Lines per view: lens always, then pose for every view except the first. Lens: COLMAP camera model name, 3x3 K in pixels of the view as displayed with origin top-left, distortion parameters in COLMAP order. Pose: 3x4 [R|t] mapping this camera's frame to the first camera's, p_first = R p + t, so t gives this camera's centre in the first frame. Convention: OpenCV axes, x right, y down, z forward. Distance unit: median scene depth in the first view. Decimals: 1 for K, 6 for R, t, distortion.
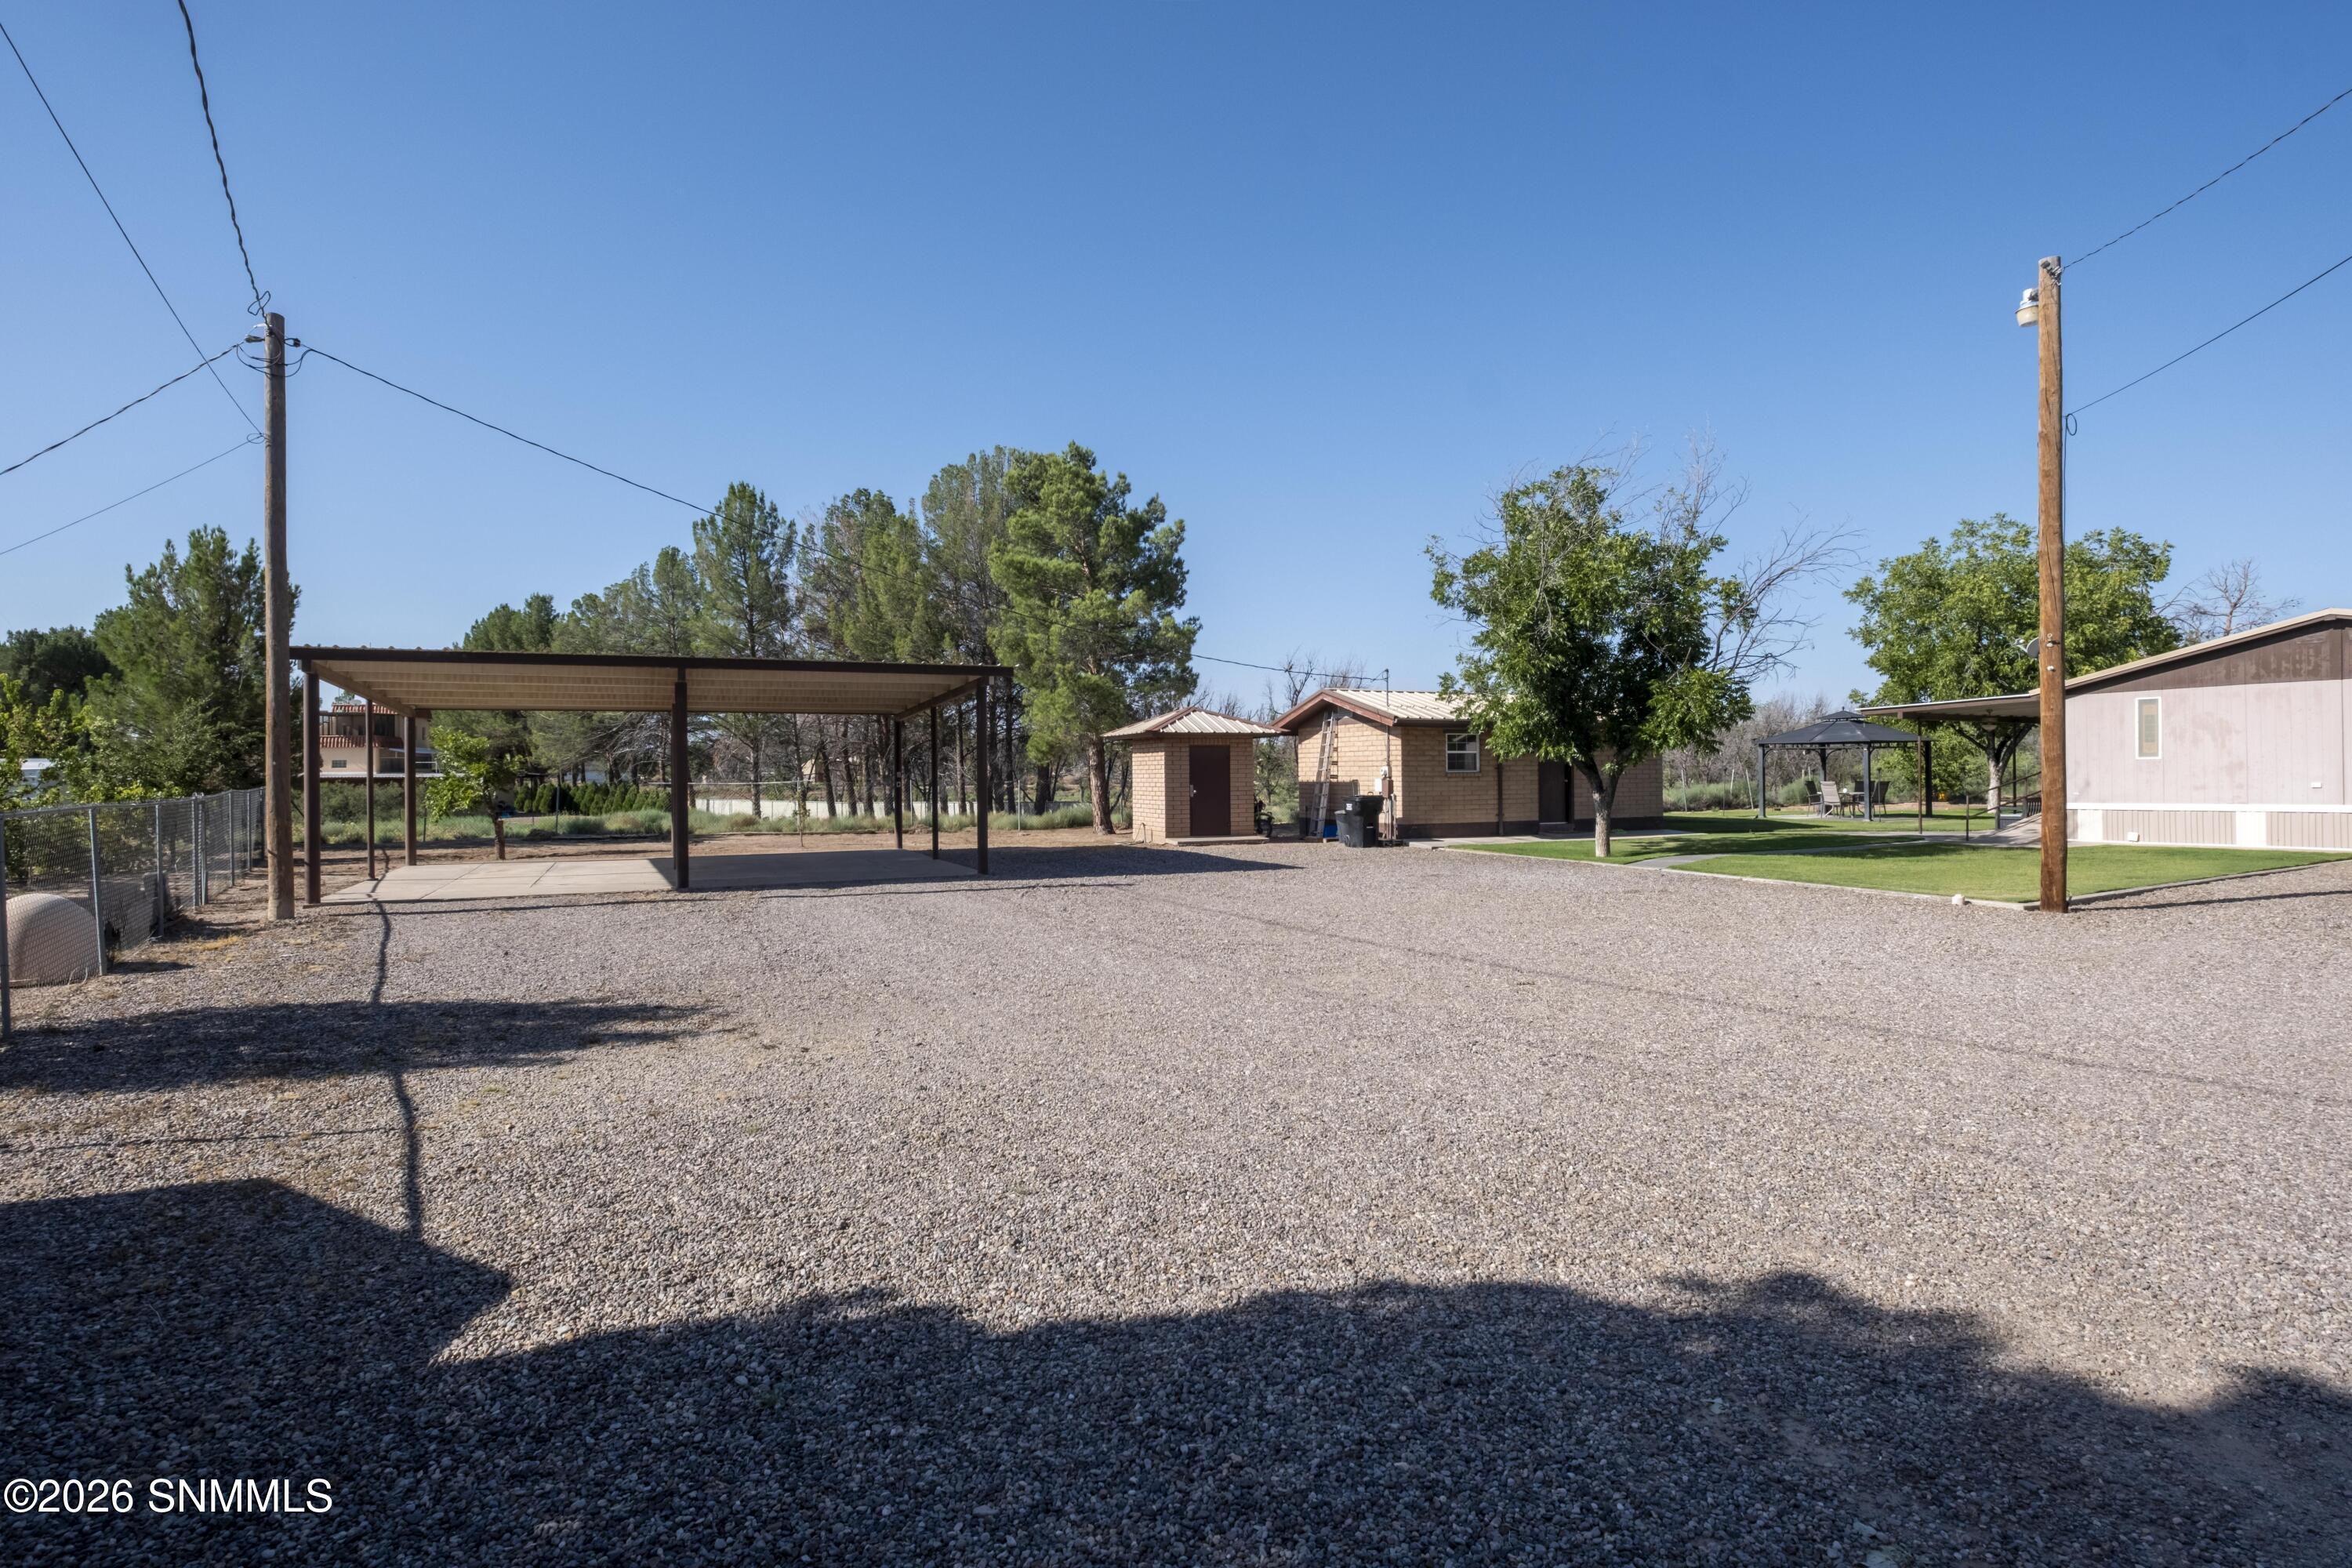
lens RADIAL K [[1184.2, 0, 1176.0], [0, 1184.2, 784.0], [0, 0, 1]] dist [-0.015967, -0.000184]
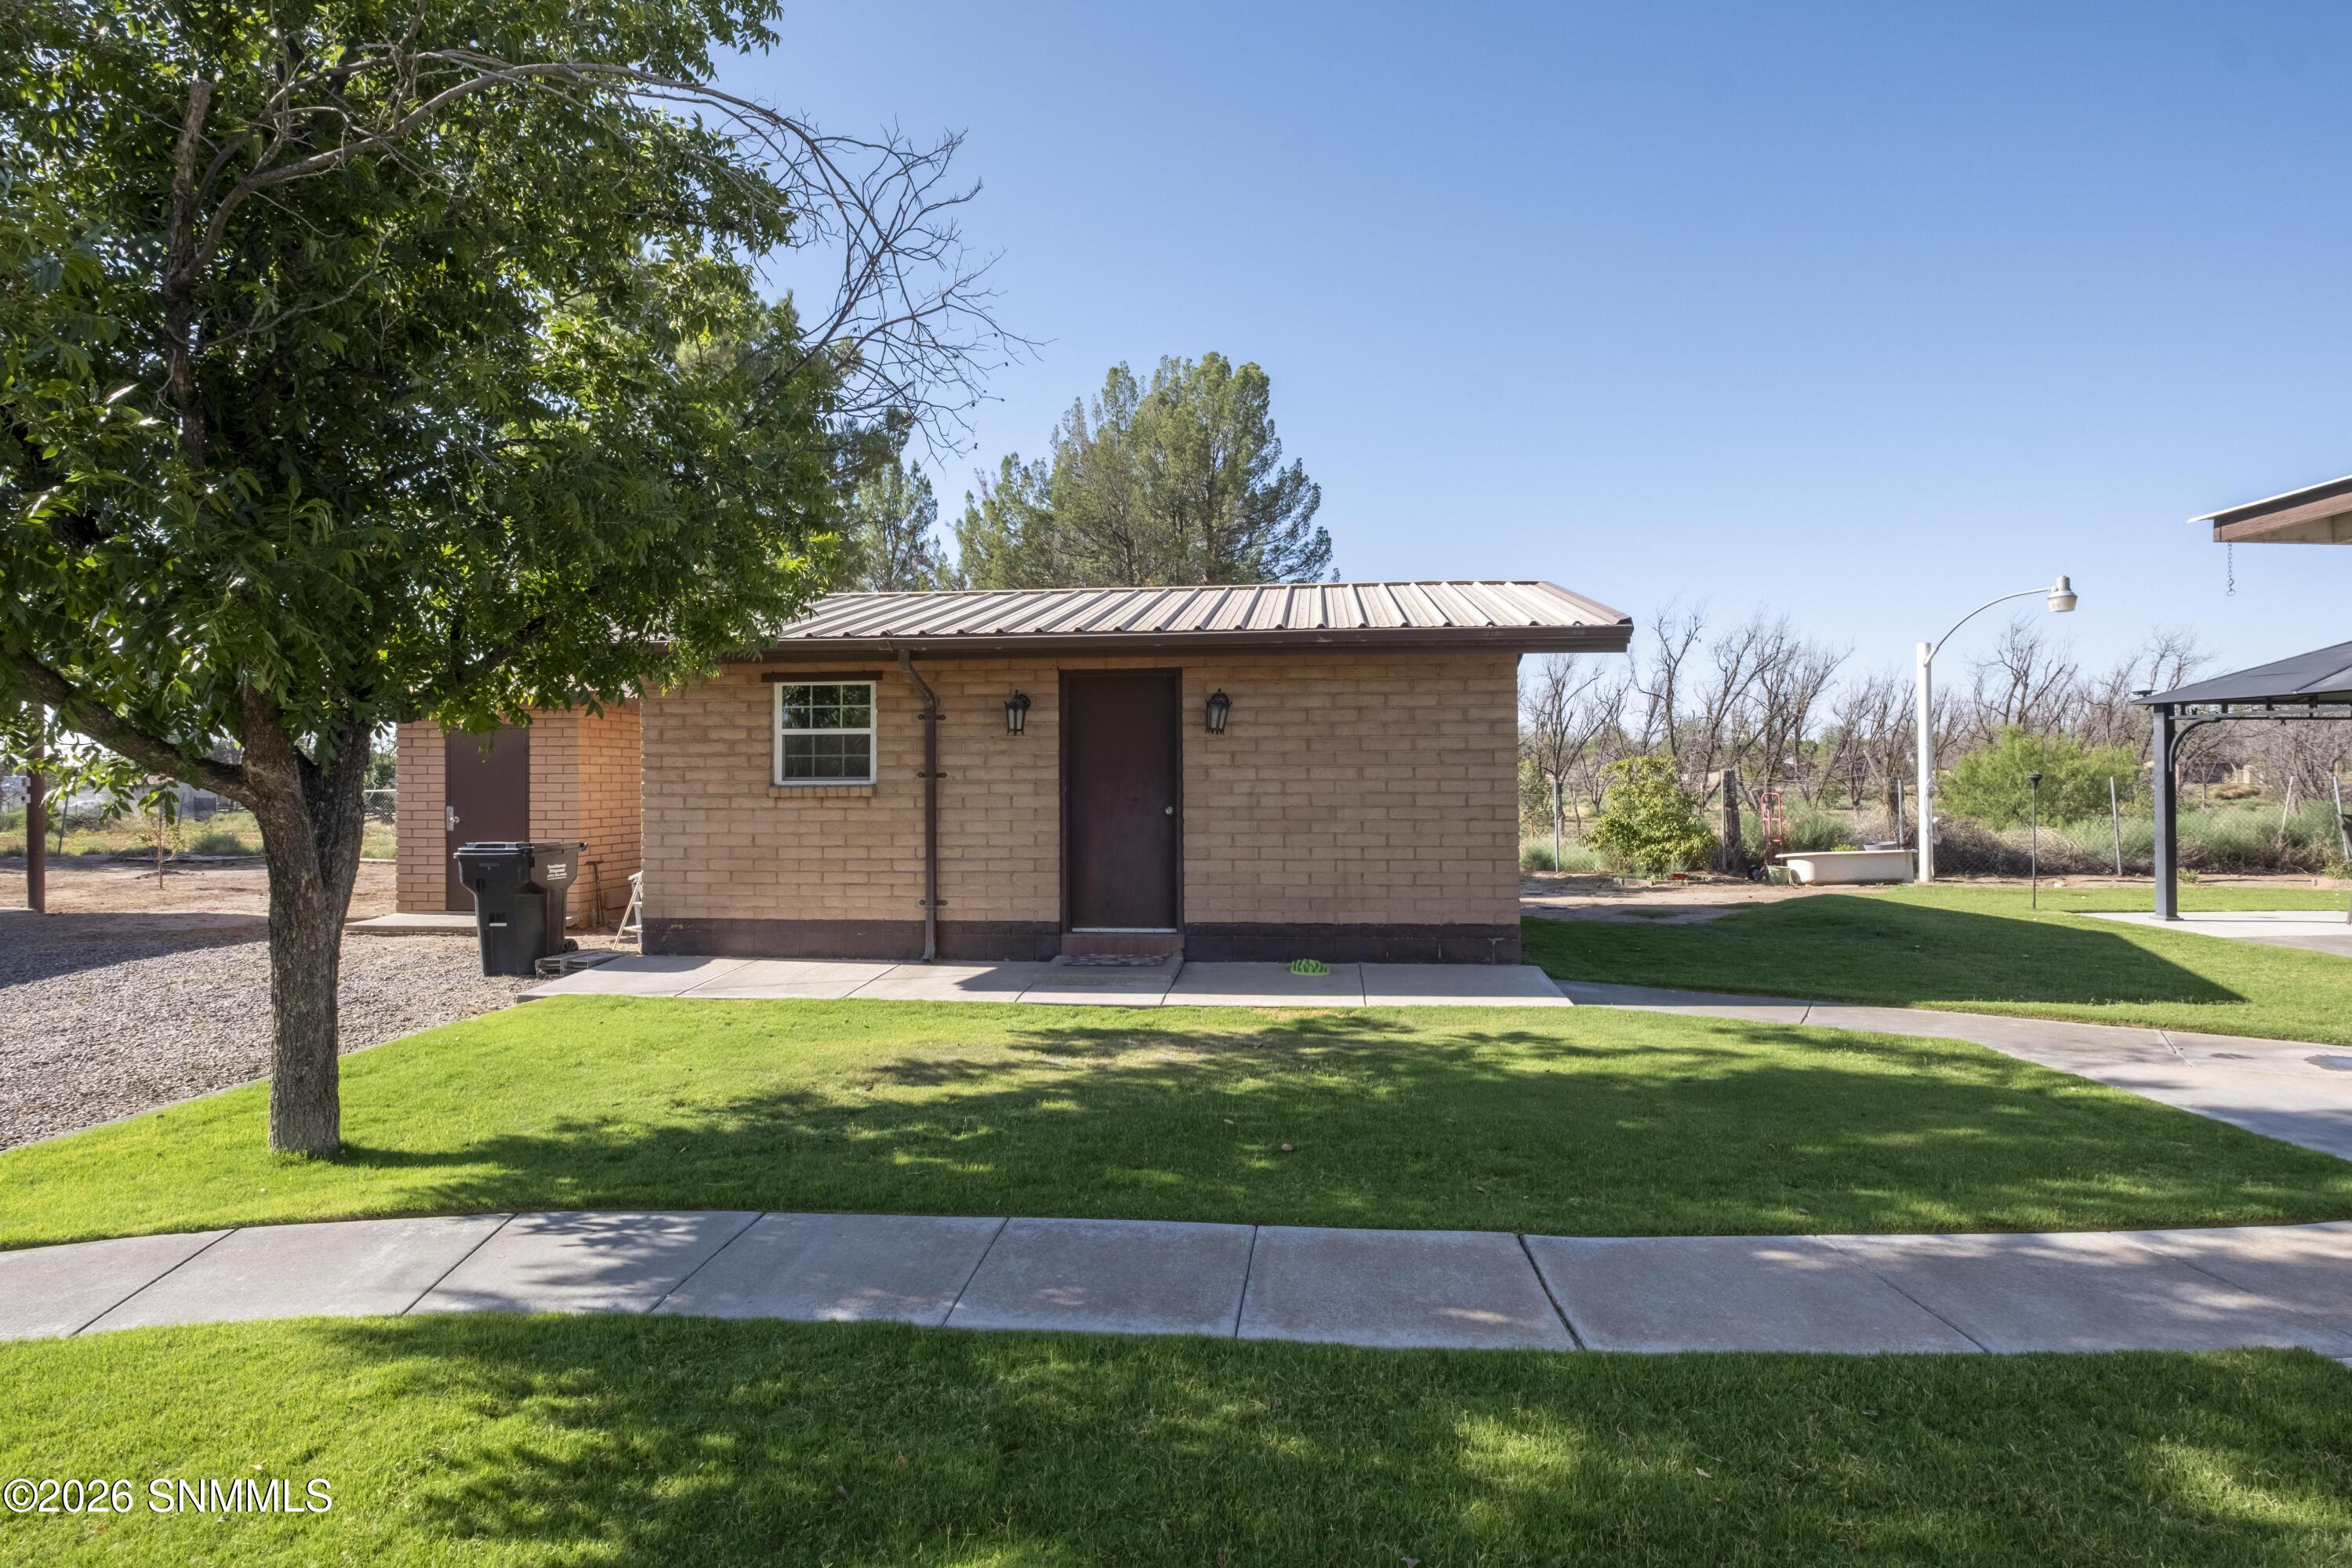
lens RADIAL K [[1184.2, 0, 1176.0], [0, 1184.2, 784.0], [0, 0, 1]] dist [-0.015967, -0.000184]
pose [[0.879538, 0.005924, -0.475792, 0.512725], [-0.006966, 0.999976, -0.000426, -0.010672], [0.475778, 0.003689, 0.879558, 0.712379]]
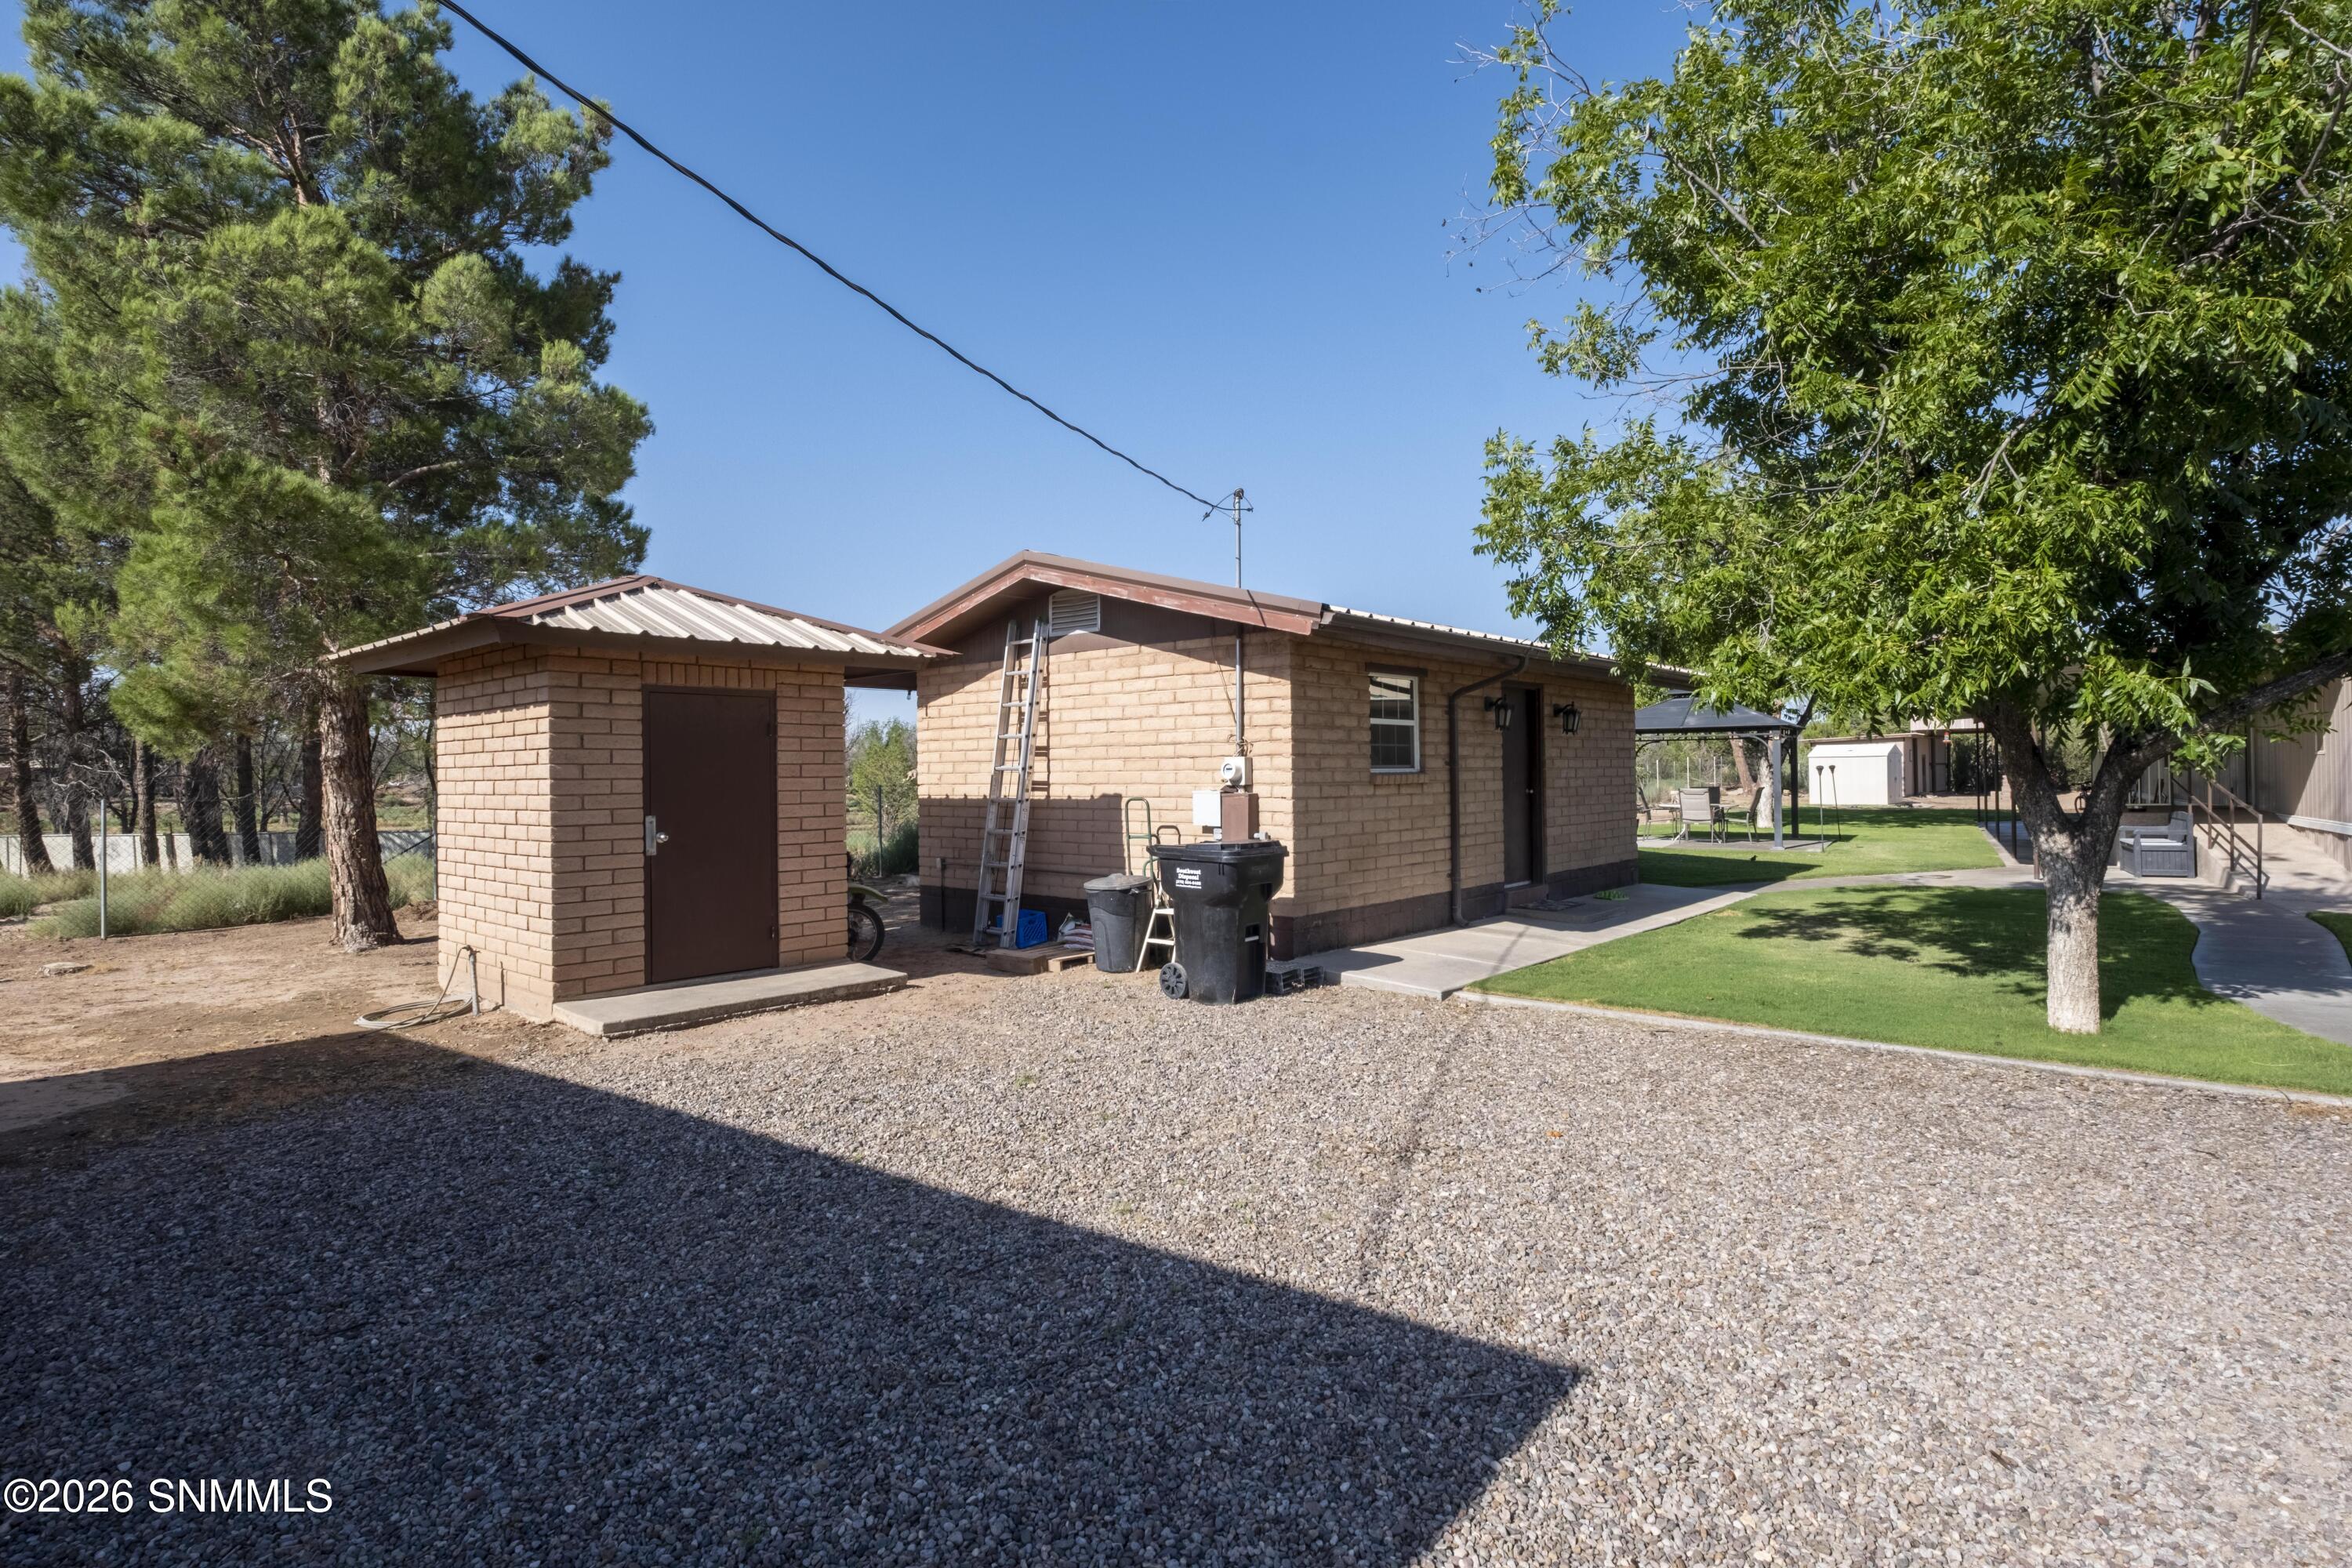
lens RADIAL K [[1184.2, 0, 1176.0], [0, 1184.2, 784.0], [0, 0, 1]] dist [-0.015967, -0.000184]
pose [[0.890761, -0.006884, 0.454419, -0.003932], [0.010346, 0.999933, -0.005132, -0.004735], [-0.454354, 0.009272, 0.890773, 0.667050]]
